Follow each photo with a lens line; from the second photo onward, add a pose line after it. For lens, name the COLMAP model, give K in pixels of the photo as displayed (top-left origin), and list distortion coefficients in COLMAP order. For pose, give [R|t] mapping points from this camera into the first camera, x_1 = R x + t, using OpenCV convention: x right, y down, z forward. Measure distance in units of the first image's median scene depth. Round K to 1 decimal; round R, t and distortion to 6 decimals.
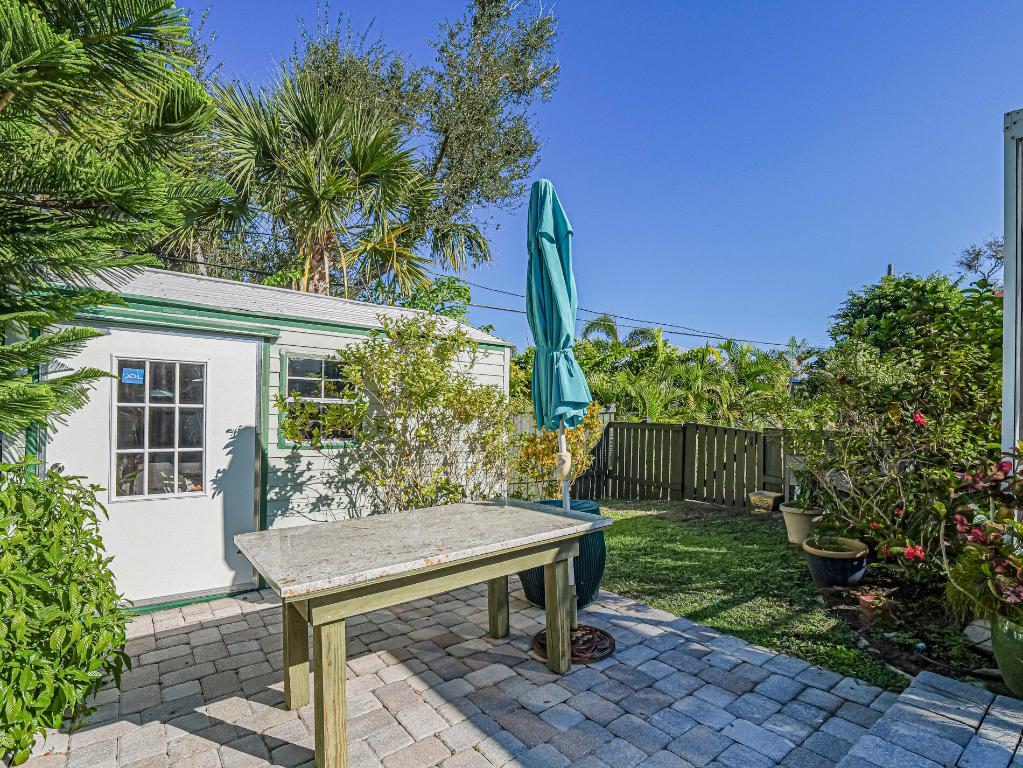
lens RADIAL K [[504.0, 0, 513.3], [0, 504.0, 403.0], [0, 0, 1]] dist [-0.003032, -0.000428]
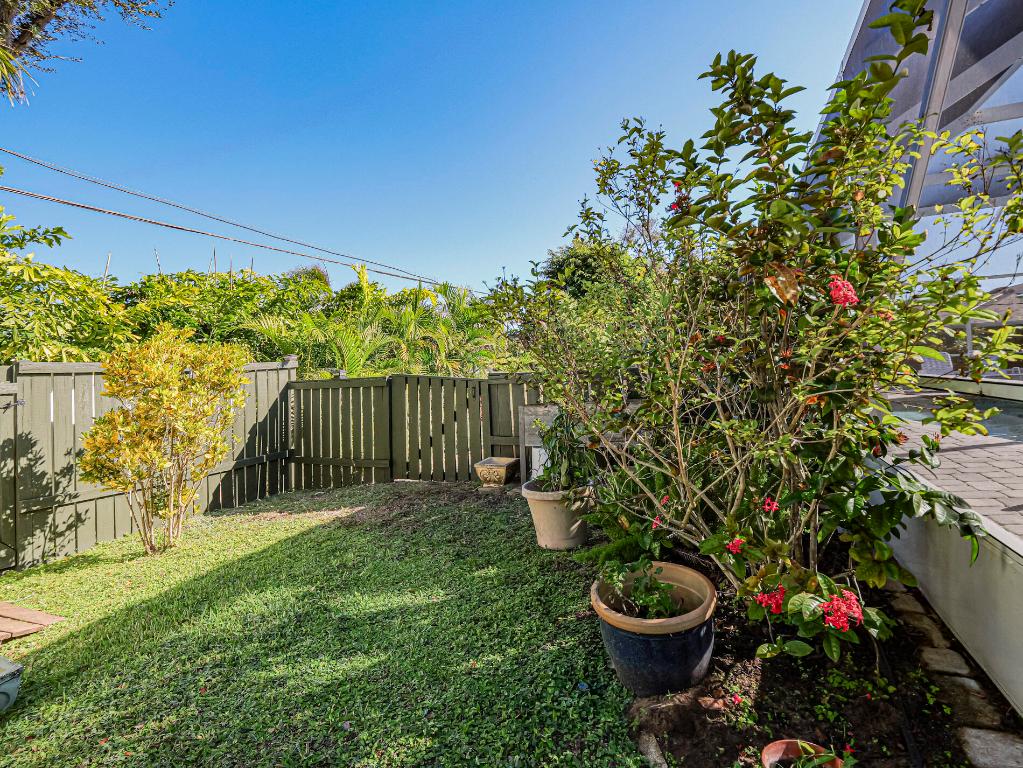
lens RADIAL K [[484.7, 0, 511.6], [0, 484.7, 362.0], [0, 0, 1]] dist [-0.001244, -0.000238]
pose [[0.864150, -0.039637, 0.501672, 0.126351], [0.047645, 0.998859, -0.003150, 0.028187], [-0.500974, 0.026625, 0.865052, 0.272833]]
